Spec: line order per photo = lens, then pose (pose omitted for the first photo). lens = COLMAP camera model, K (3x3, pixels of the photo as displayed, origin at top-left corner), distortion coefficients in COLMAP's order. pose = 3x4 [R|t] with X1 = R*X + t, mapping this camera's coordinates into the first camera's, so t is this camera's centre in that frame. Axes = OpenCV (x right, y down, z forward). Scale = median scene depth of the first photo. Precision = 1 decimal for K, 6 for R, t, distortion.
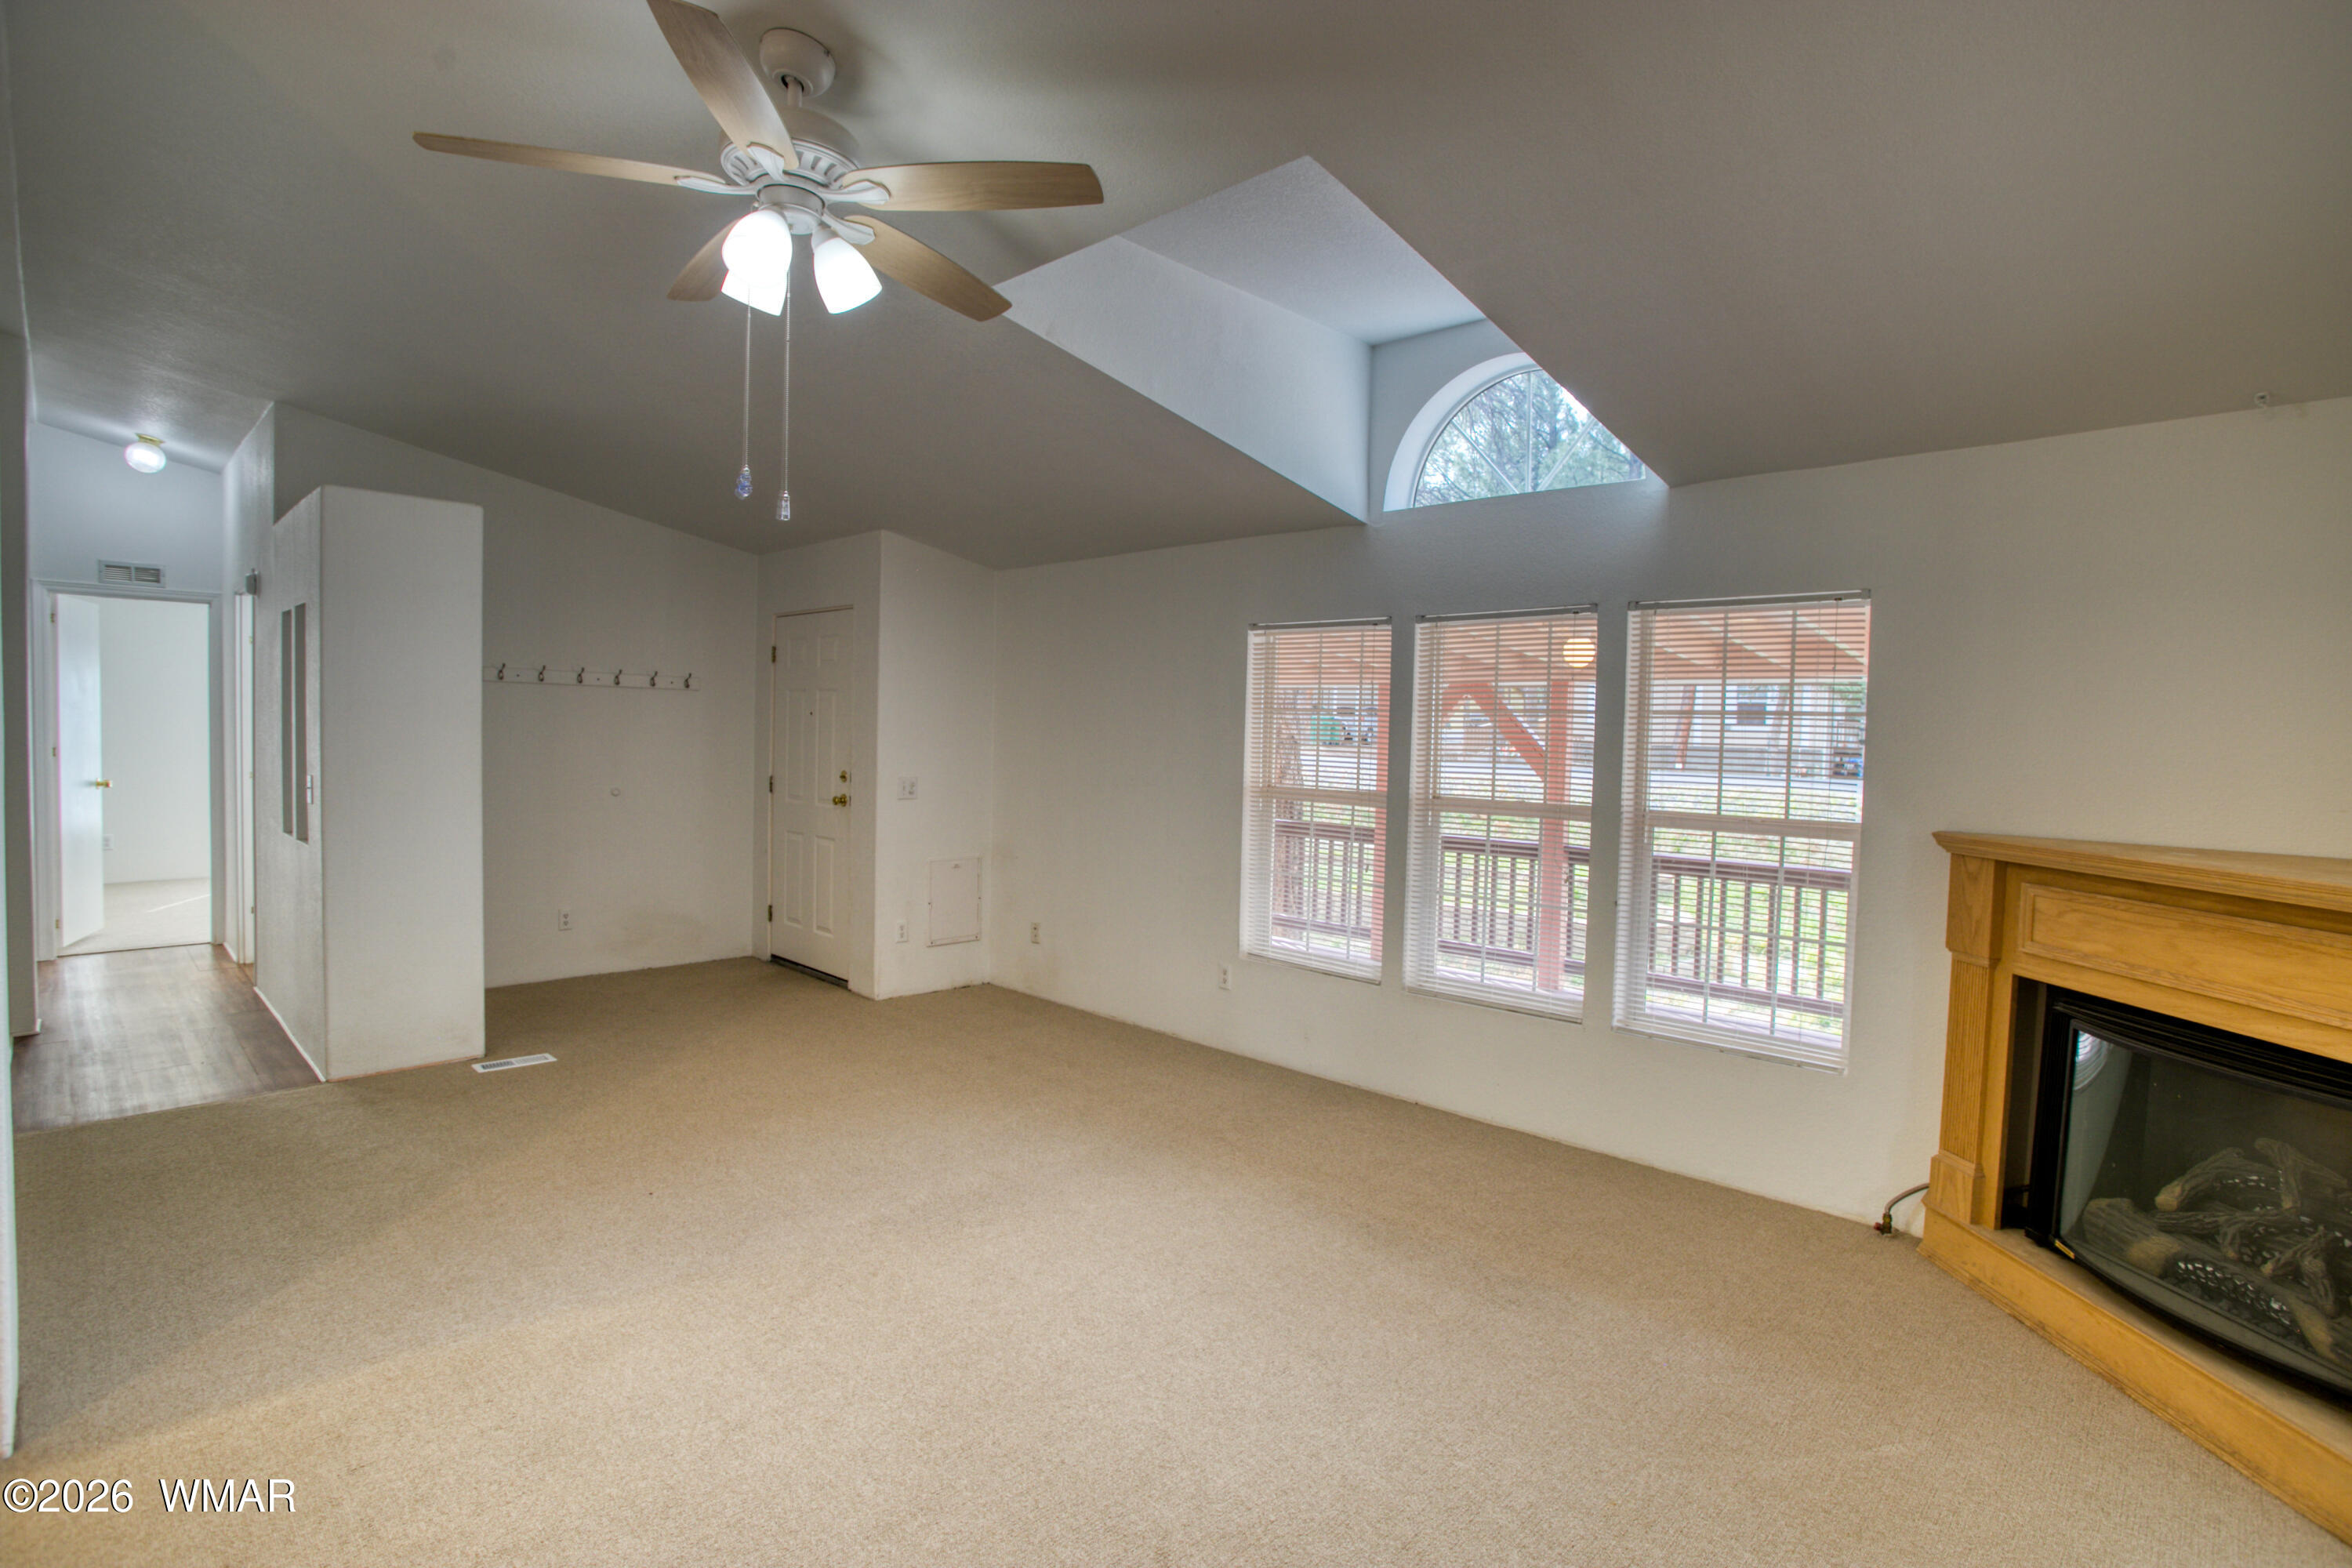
lens RADIAL K [[1197.7, 0, 1154.2], [0, 1197.7, 793.2], [0, 0, 1]] dist [-0.031821, 0.017480]
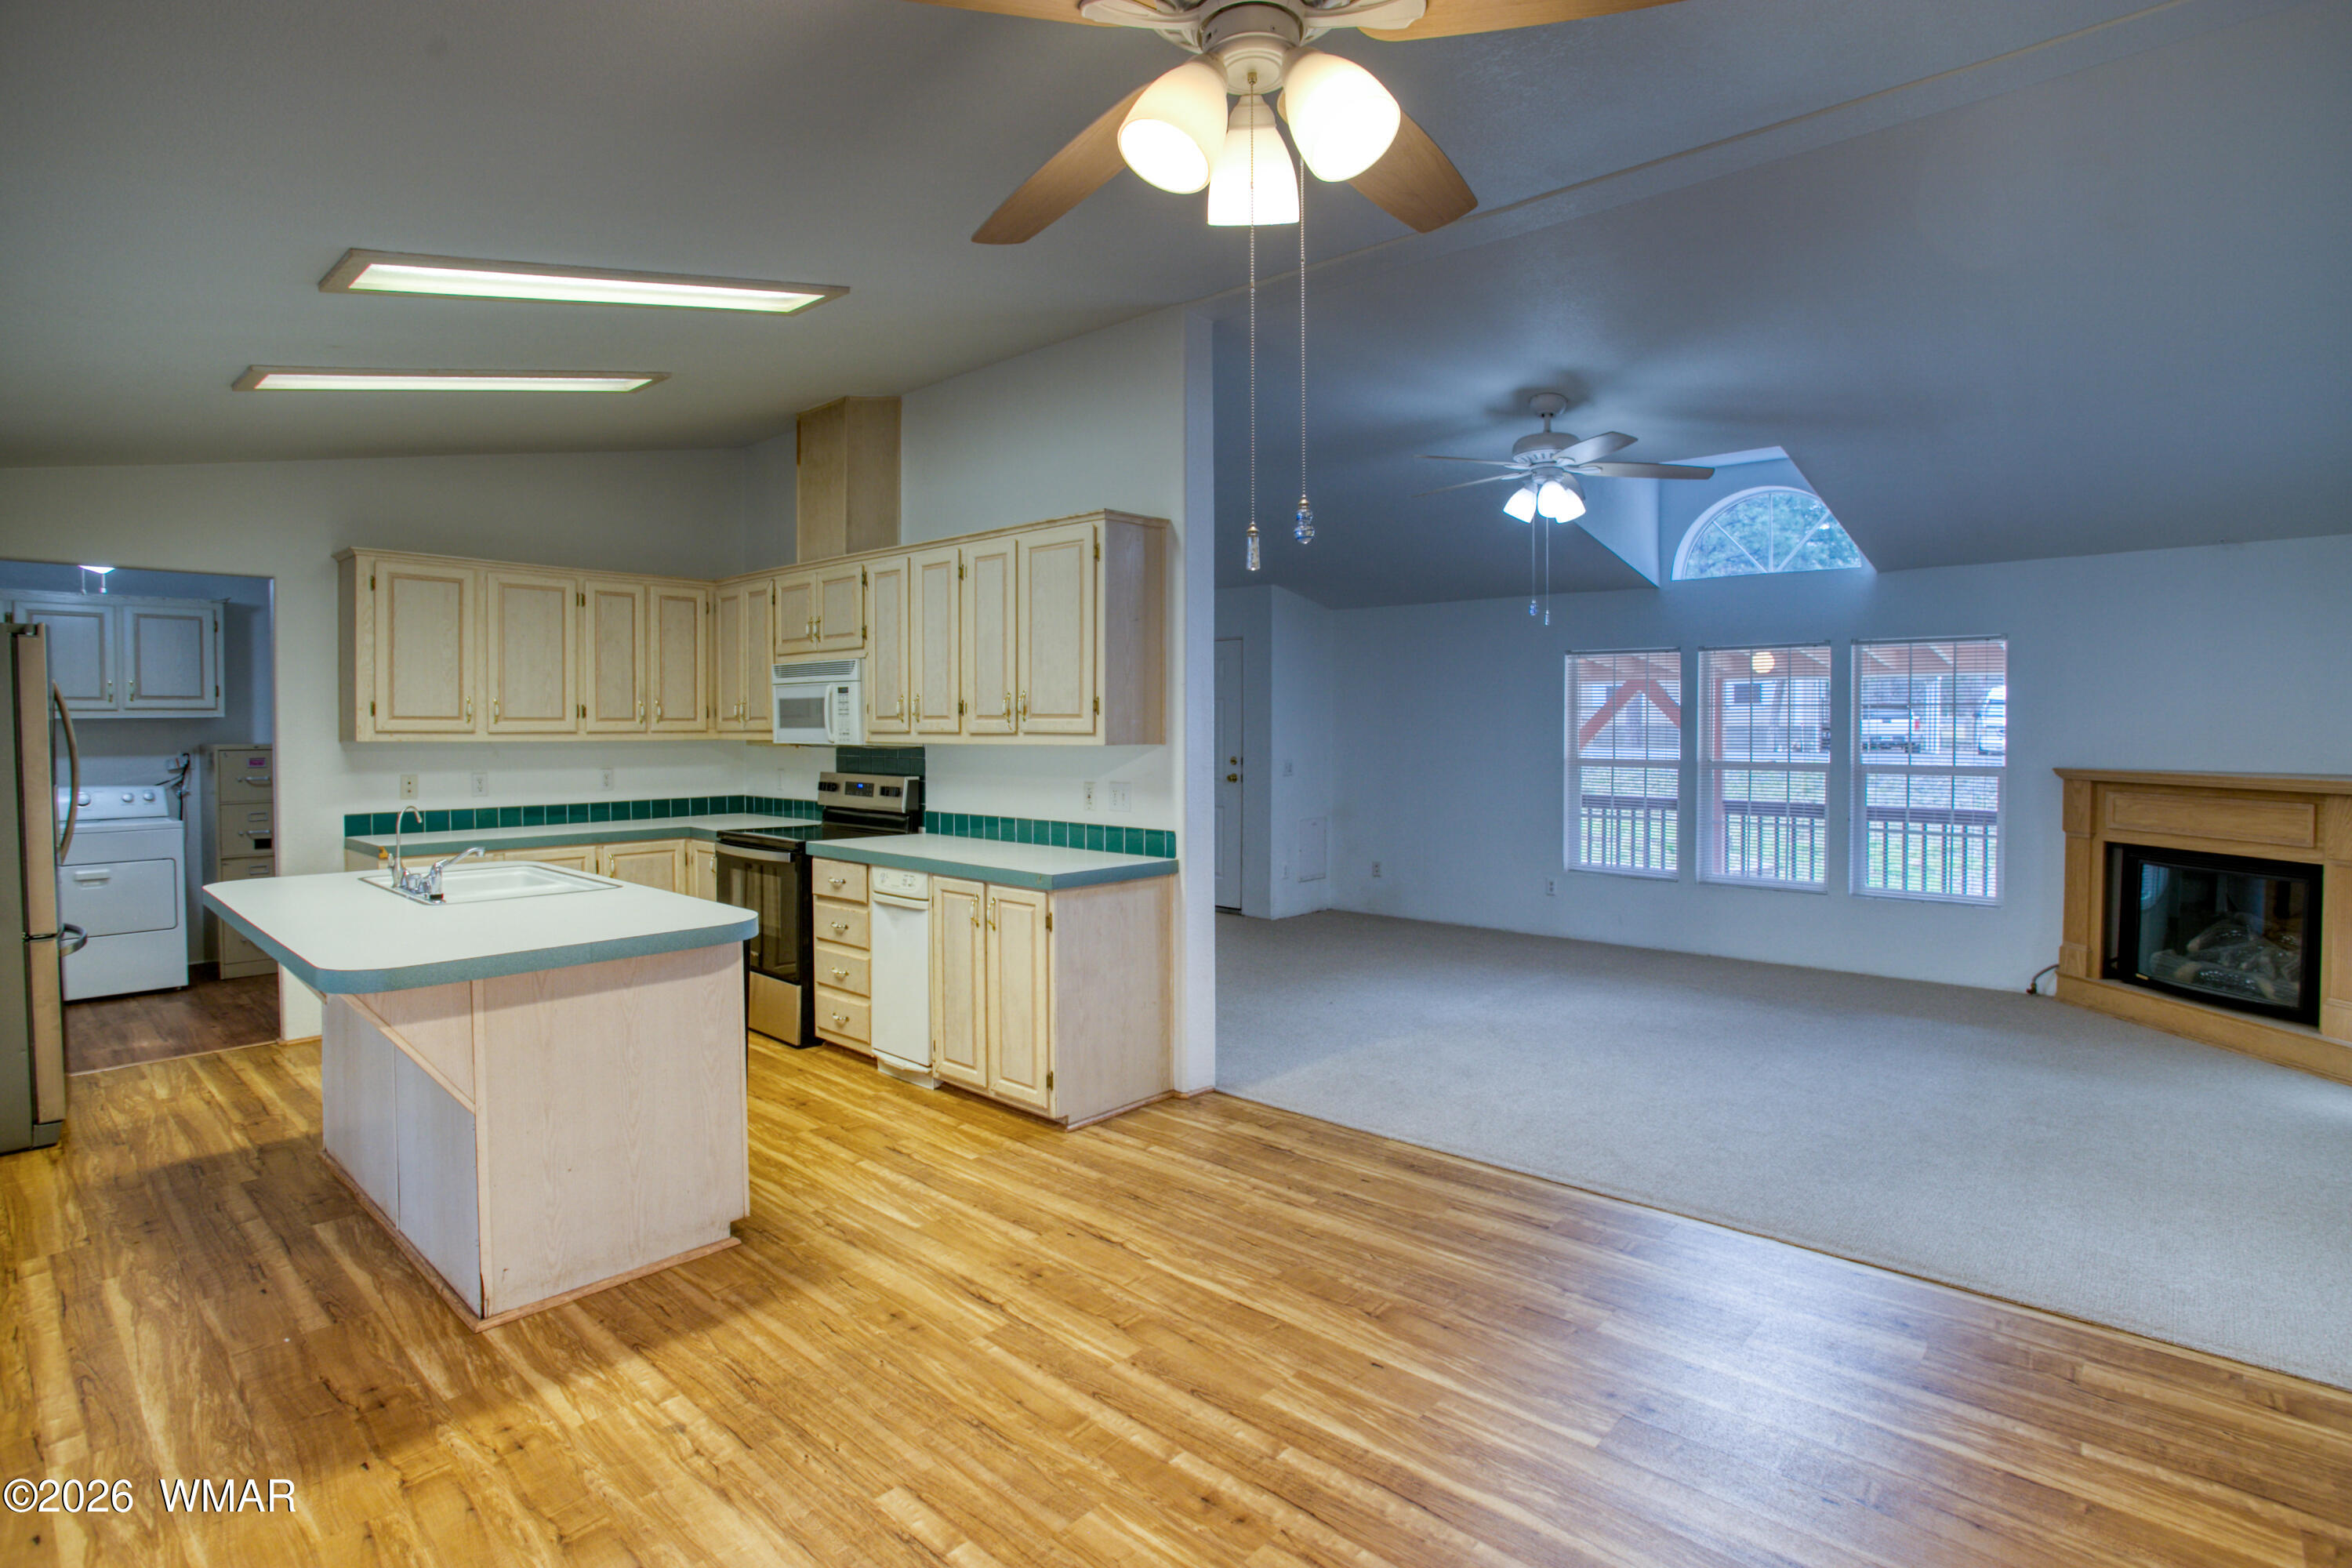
lens RADIAL K [[1197.7, 0, 1161.3], [0, 1197.7, 769.6], [0, 0, 1]] dist [-0.031821, 0.017480]
pose [[0.999183, -0.025405, 0.031416, -0.740220], [0.025852, 0.999569, -0.013914, 0.025020], [-0.031049, 0.014715, 0.999410, -0.743857]]
